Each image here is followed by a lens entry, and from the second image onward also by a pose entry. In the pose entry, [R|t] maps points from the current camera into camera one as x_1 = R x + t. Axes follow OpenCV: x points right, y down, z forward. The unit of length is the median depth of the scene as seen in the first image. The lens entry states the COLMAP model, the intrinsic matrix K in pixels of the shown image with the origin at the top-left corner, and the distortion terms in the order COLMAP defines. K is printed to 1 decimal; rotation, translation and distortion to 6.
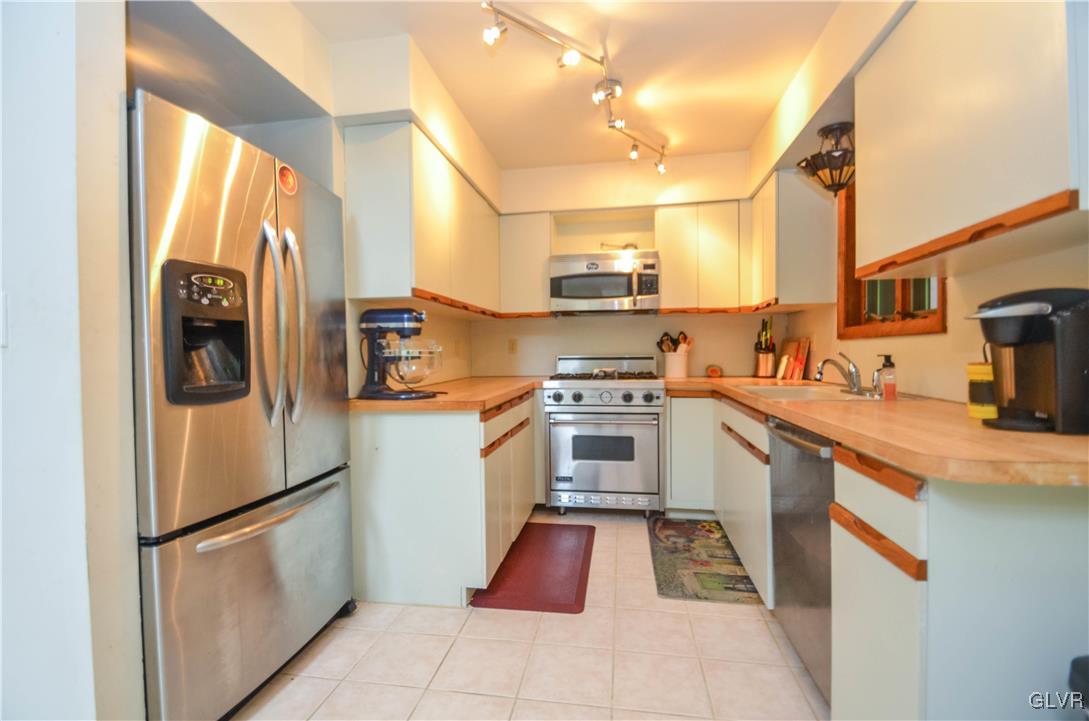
lens RADIAL K [[483.4, 0, 537.9], [0, 483.4, 359.4], [0, 0, 1]] dist [0.023596, -0.024006]
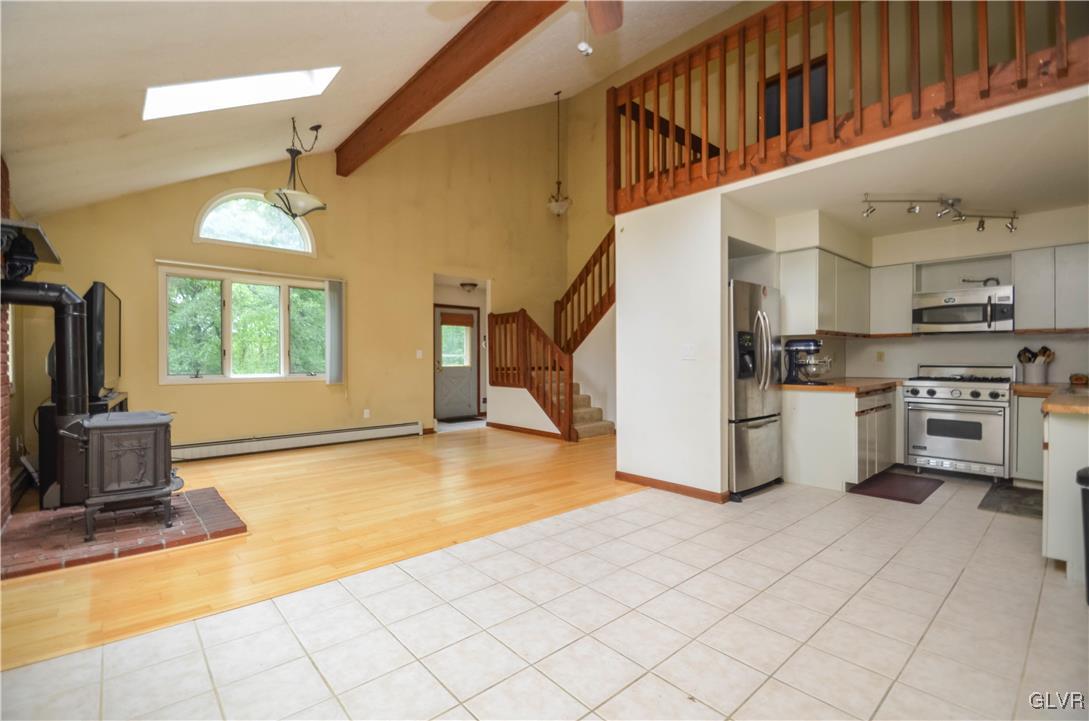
lens RADIAL K [[477.5, 0, 540.6], [0, 477.5, 359.0], [0, 0, 1]] dist [0.032662, -0.023039]
pose [[0.779009, 0.013553, -0.626867, 0.077386], [-0.016249, 0.999867, 0.001424, -0.007743], [0.626803, 0.009077, 0.779125, -0.939494]]
